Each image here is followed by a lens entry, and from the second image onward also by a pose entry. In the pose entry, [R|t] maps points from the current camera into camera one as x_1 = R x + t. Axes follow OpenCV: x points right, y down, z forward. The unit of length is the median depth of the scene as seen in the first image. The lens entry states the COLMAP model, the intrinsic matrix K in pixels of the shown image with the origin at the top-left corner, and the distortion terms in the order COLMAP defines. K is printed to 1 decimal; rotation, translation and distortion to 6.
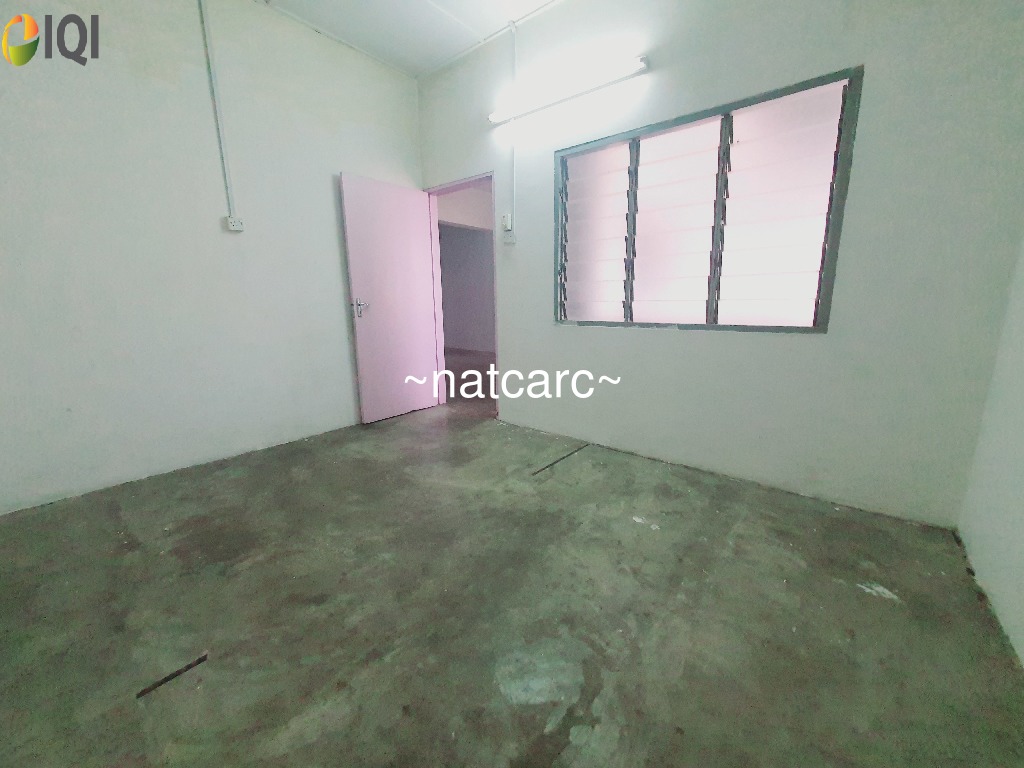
lens RADIAL K [[408.5, 0, 512.8], [0, 408.5, 383.2], [0, 0, 1]] dist [0.003447, 0.000644]
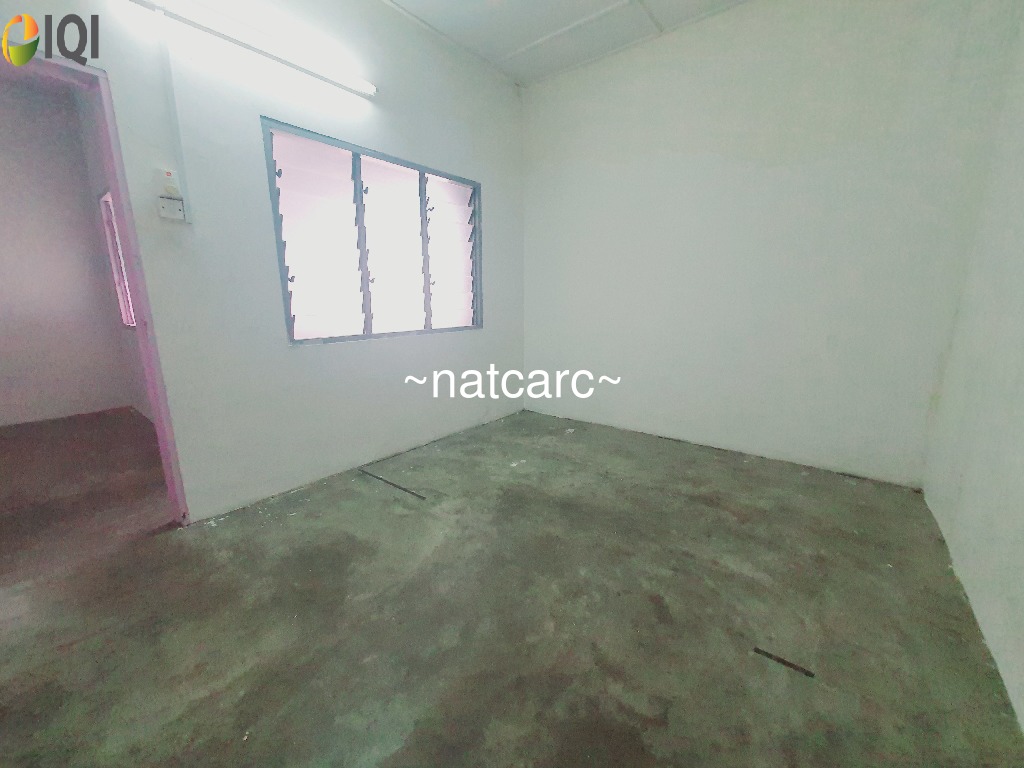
lens RADIAL K [[408.5, 0, 512.3], [0, 408.5, 383.4], [0, 0, 1]] dist [0.003447, 0.000644]
pose [[-0.016063, -0.195573, 0.980558, -0.974655], [0.205263, 0.959152, 0.194666, -0.204496], [-0.978575, 0.204399, 0.024737, 0.853641]]
